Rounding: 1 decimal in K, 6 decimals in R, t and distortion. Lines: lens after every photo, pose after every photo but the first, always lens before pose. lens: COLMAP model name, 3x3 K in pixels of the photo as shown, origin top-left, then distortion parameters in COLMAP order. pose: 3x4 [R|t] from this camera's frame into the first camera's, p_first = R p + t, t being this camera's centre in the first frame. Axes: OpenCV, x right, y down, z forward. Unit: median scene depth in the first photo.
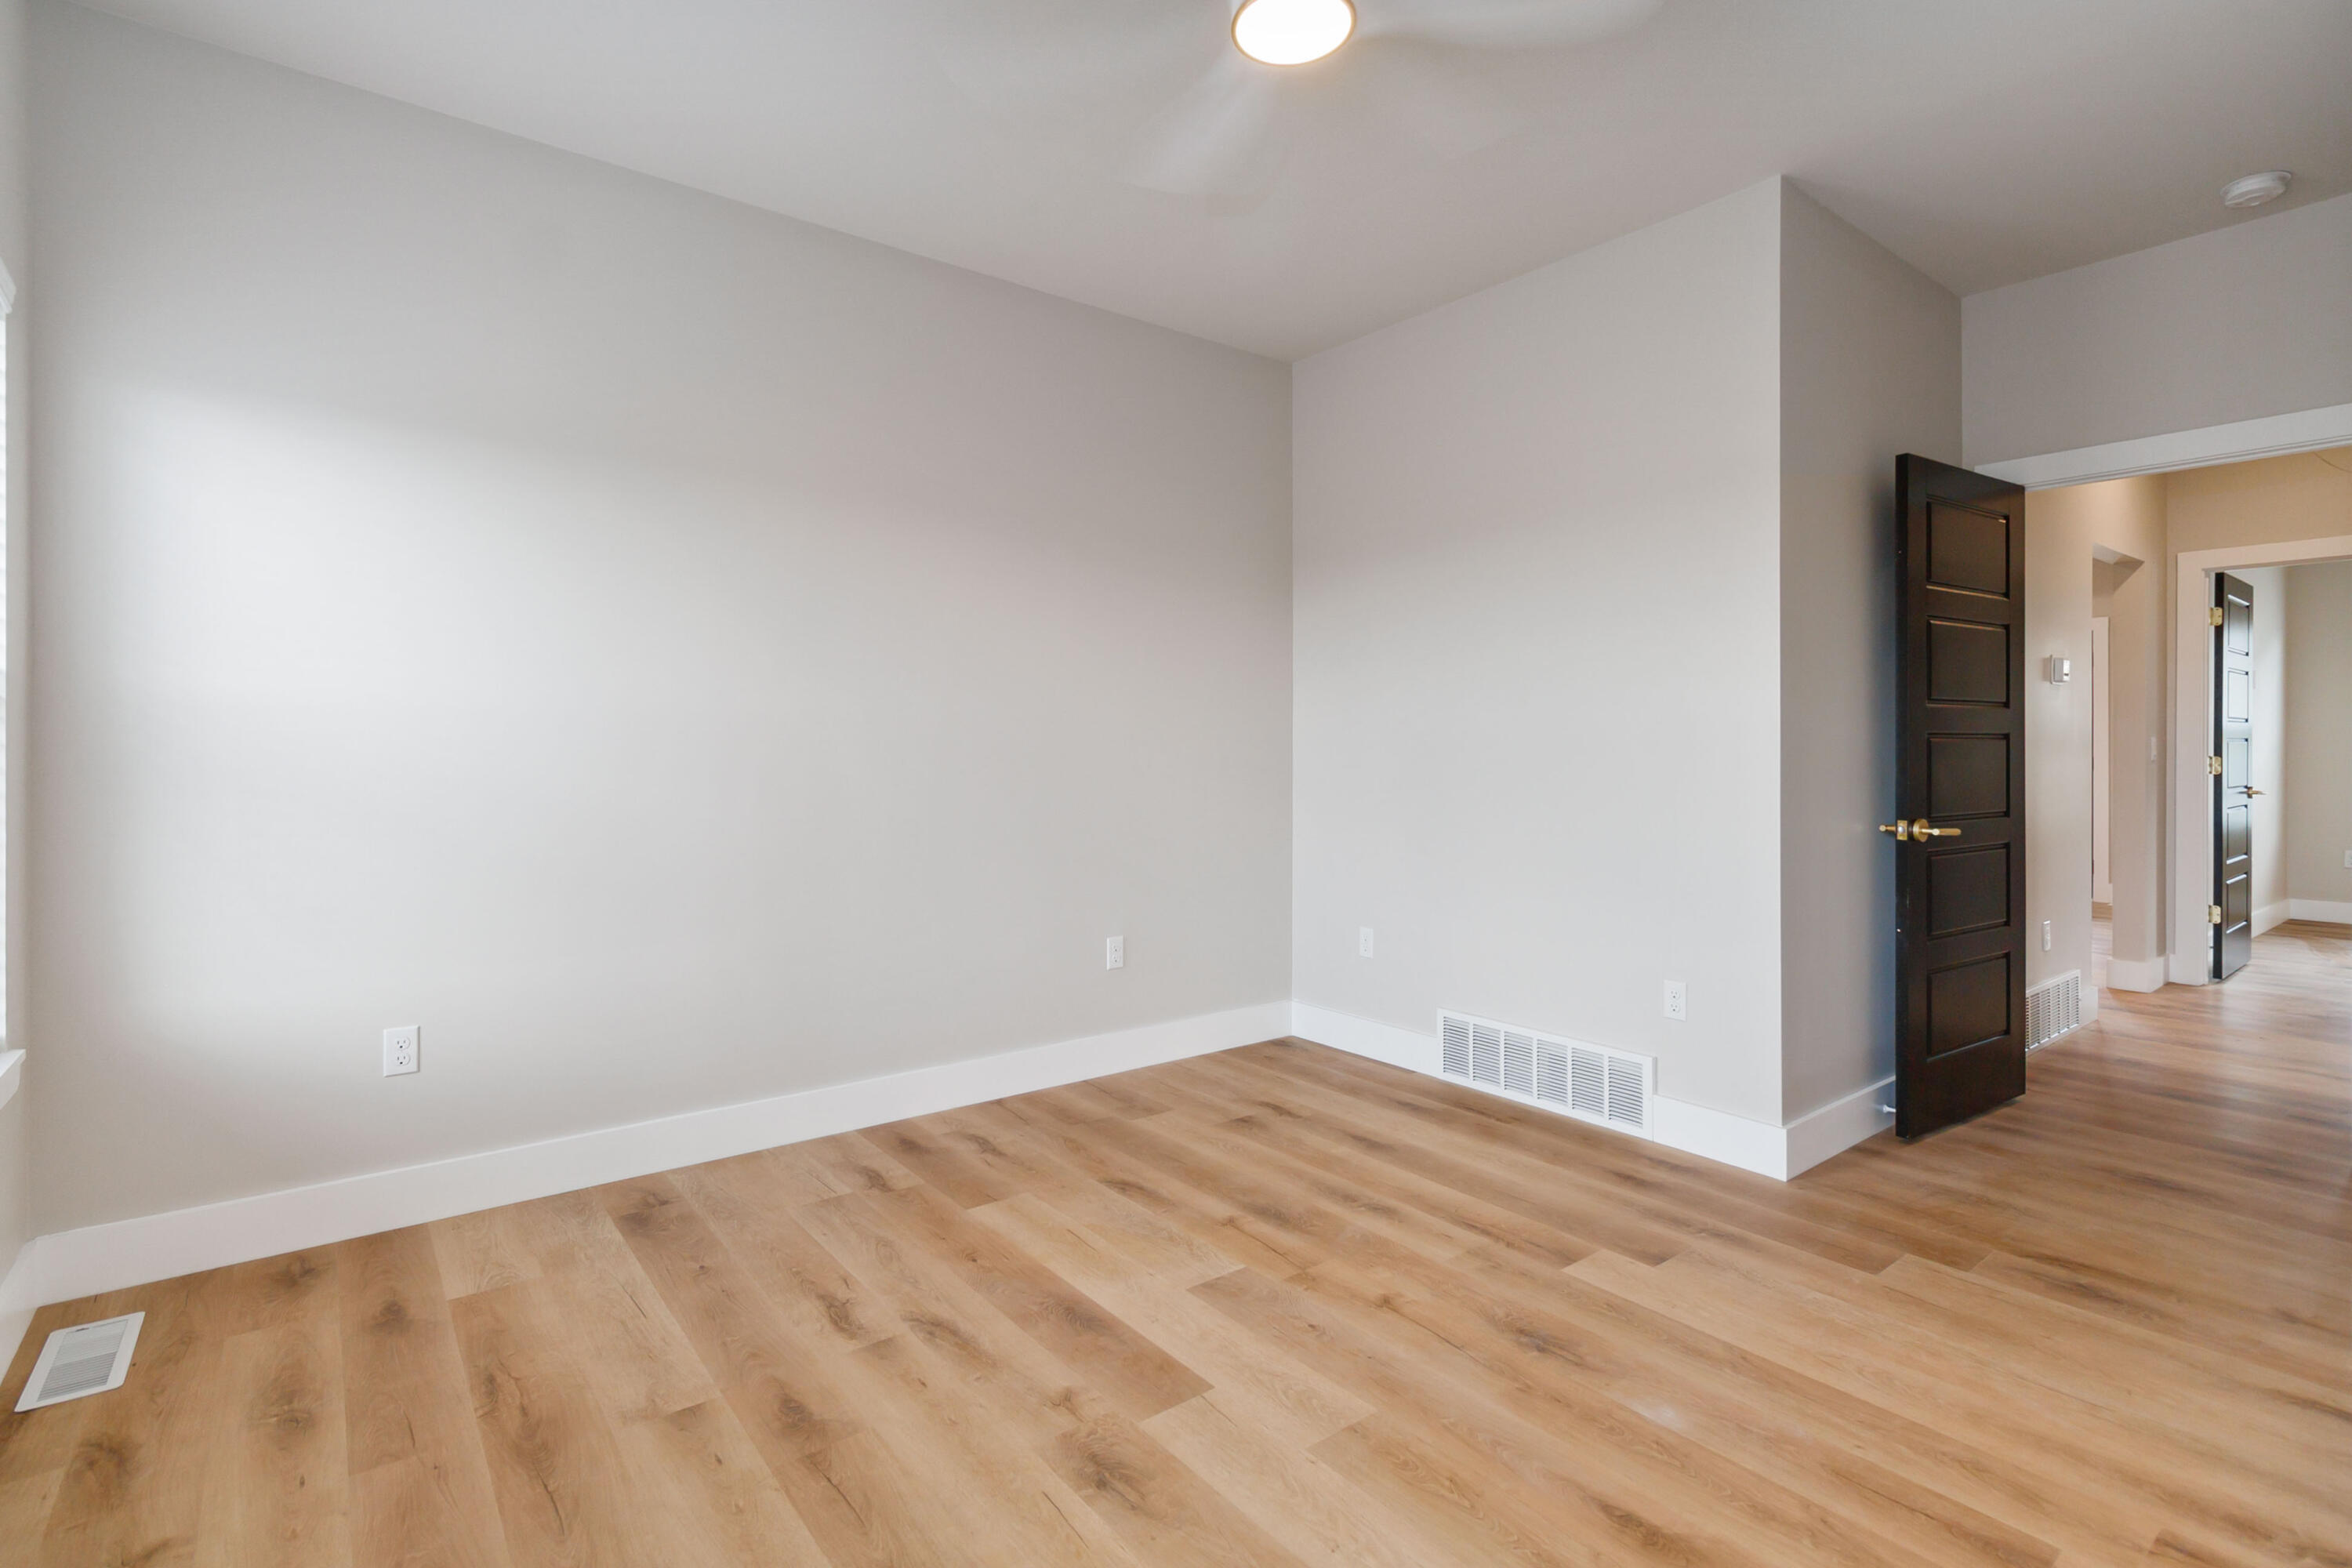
lens RADIAL K [[1095.1, 0, 1178.2], [0, 1095.1, 753.6], [0, 0, 1]] dist [0.000161, -0.000157]
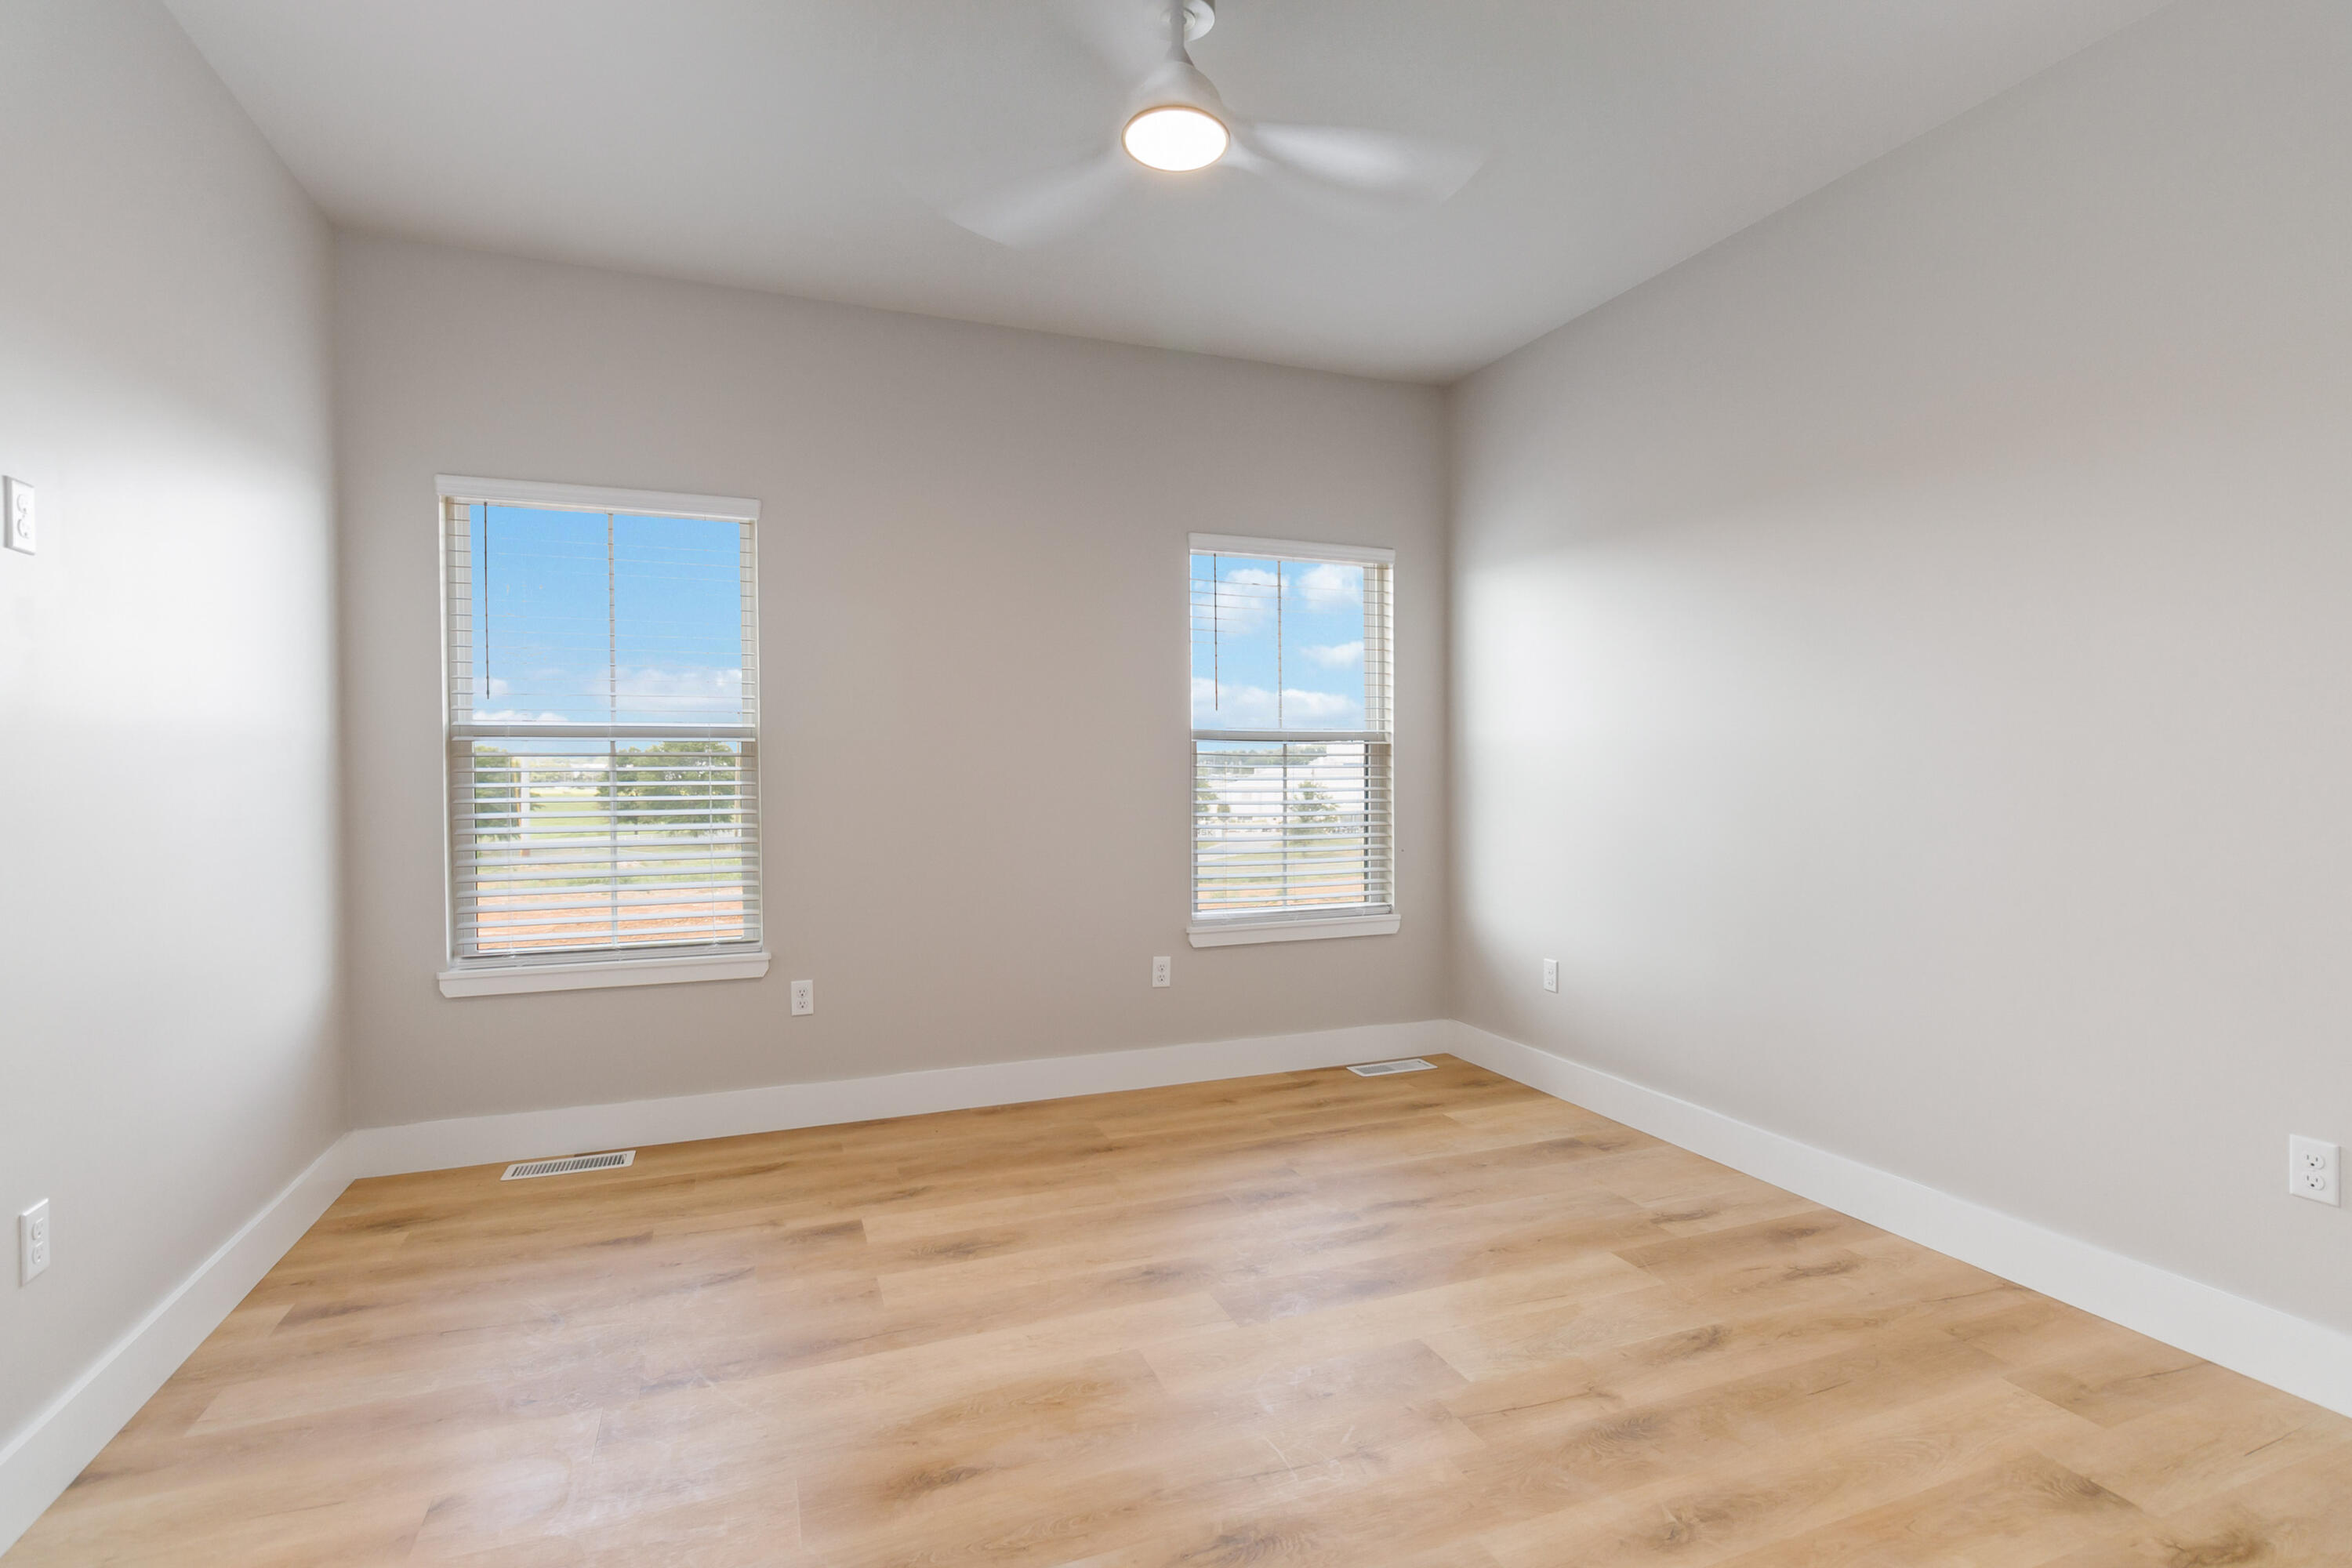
lens RADIAL K [[1132.4, 0, 1198.9], [0, 1132.4, 783.8], [0, 0, 1]] dist [-0.000602, 0.000357]
pose [[-0.271834, 0.012156, -0.962267, 0.948349], [-0.001339, 0.999914, 0.013010, -0.005097], [0.962343, 0.004825, -0.271794, 1.026384]]
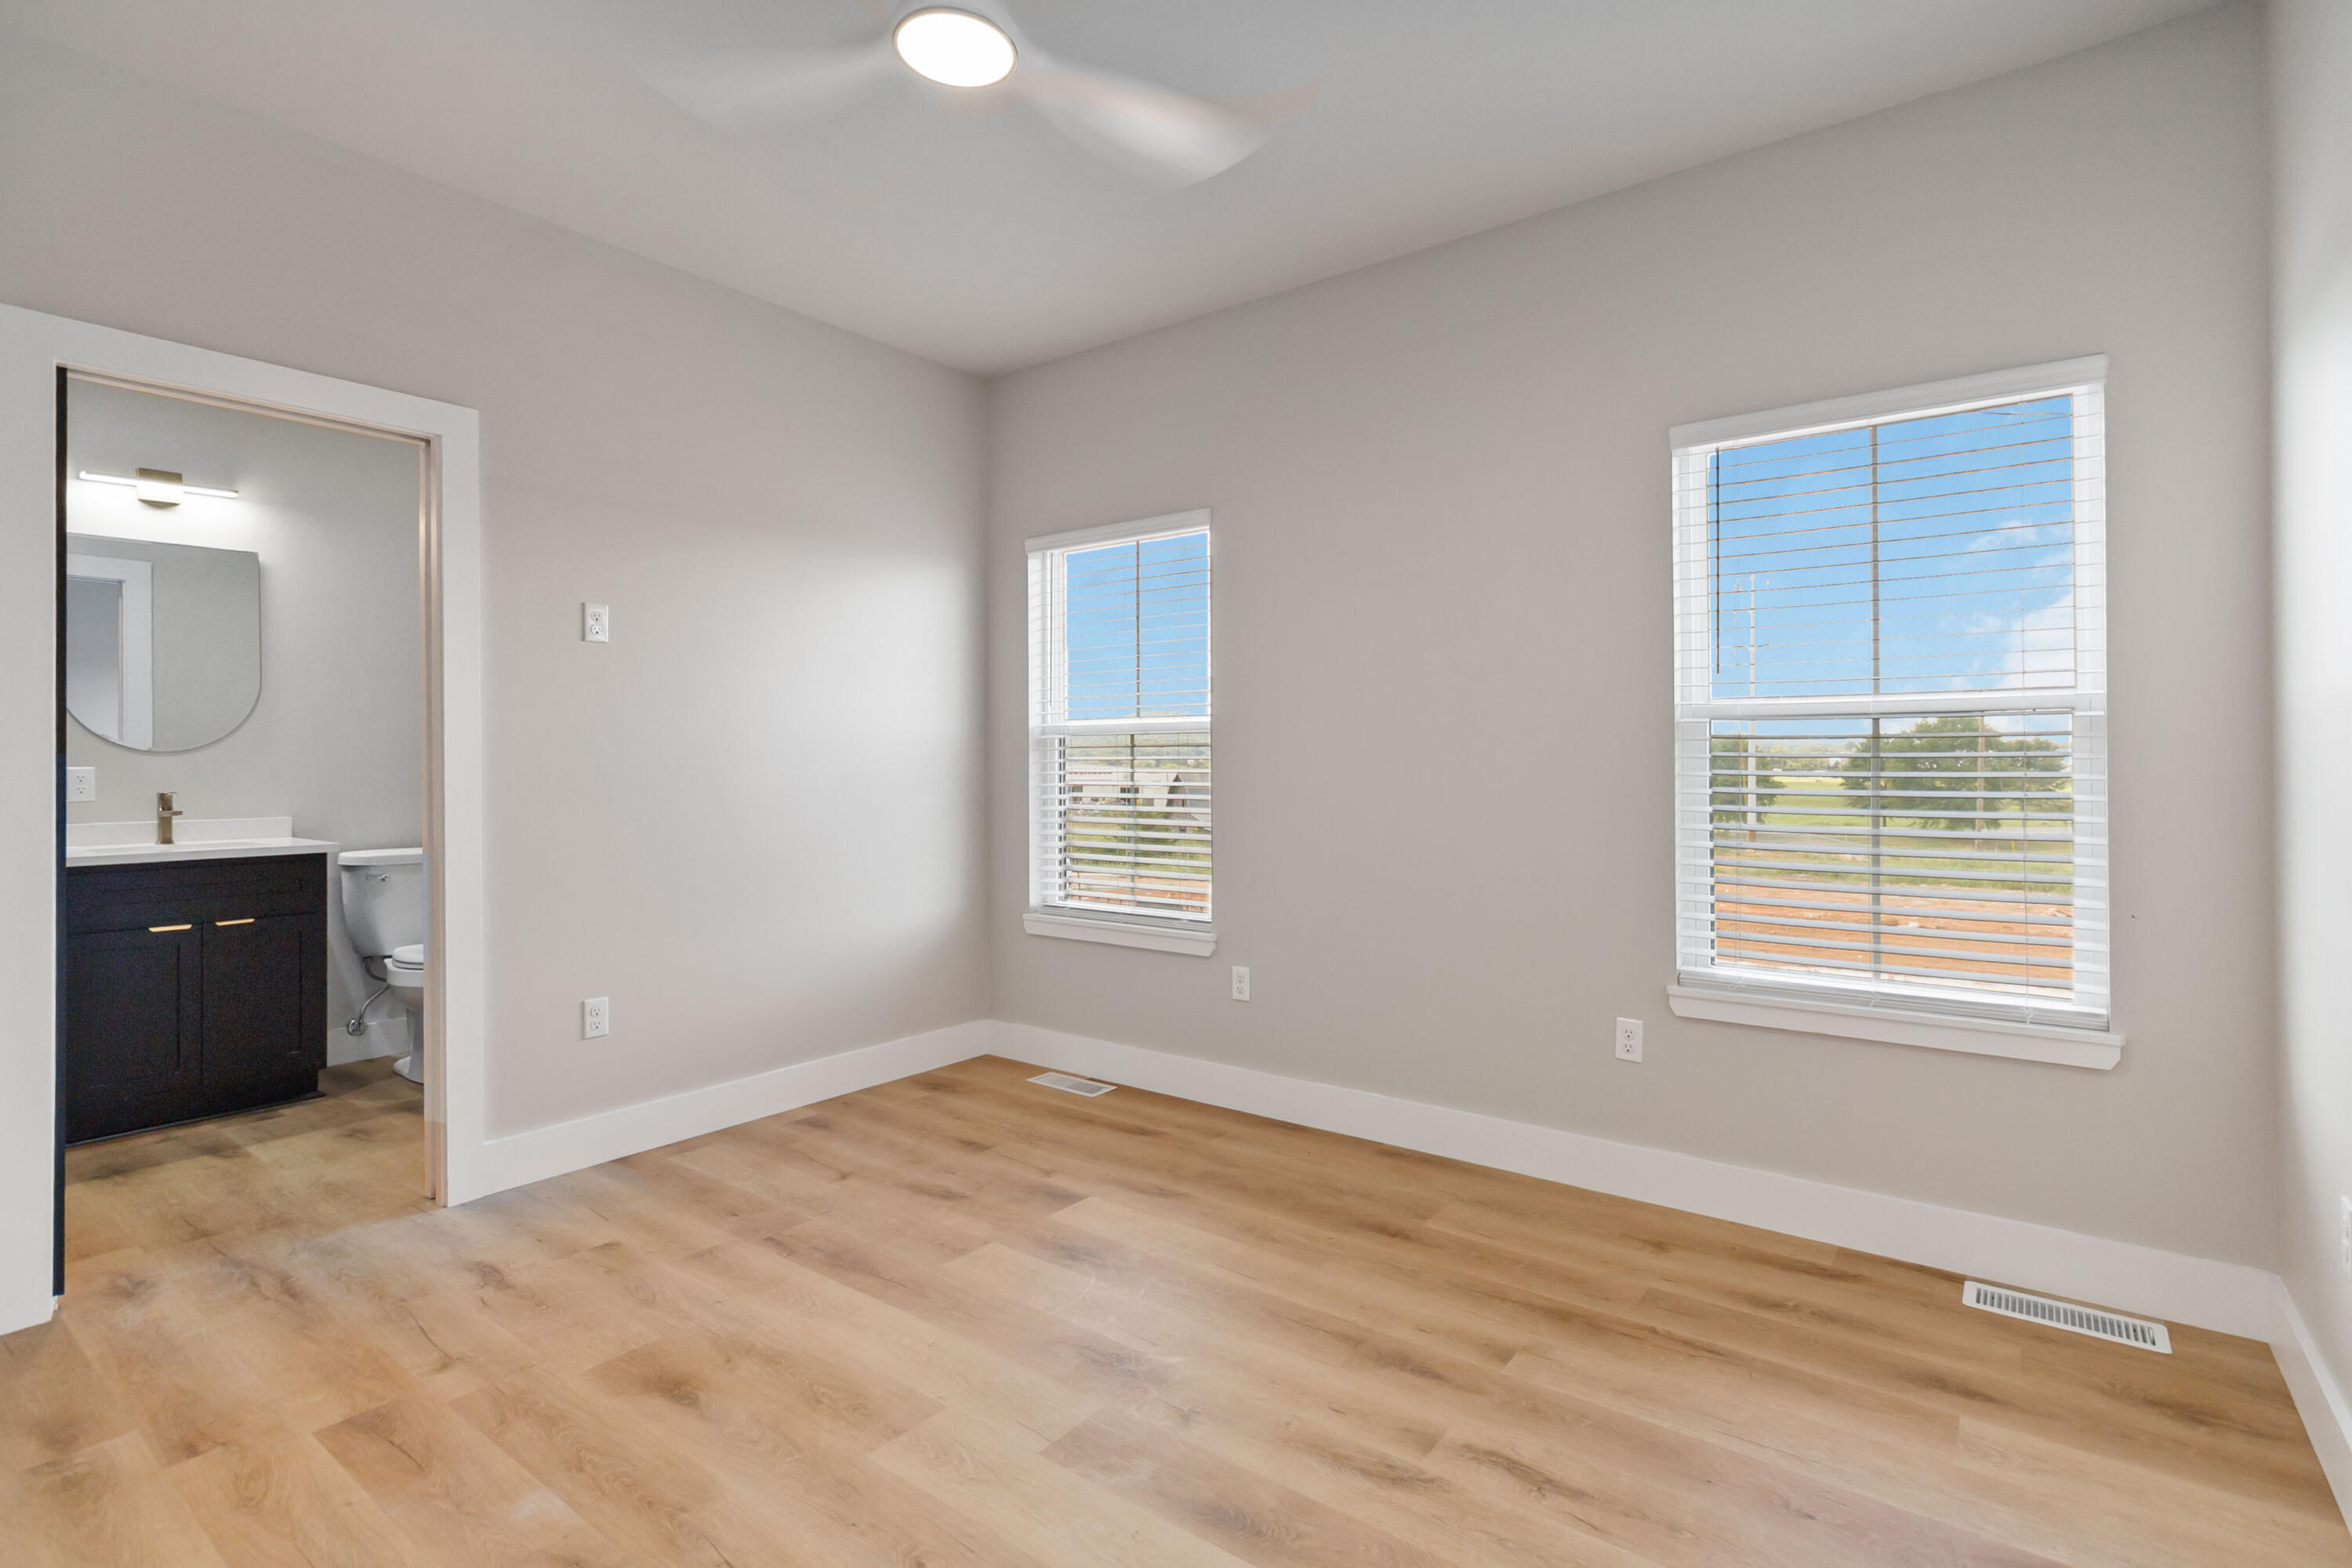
lens RADIAL K [[1128.6, 0, 1170.6], [0, 1128.6, 756.7], [0, 0, 1]] dist [0.000987, 0.000954]
pose [[-0.968075, 0.000391, -0.250662, 0.132818], [0.000447, 1.000000, -0.000167, -0.009295], [0.250662, -0.000274, -0.968075, 1.571449]]
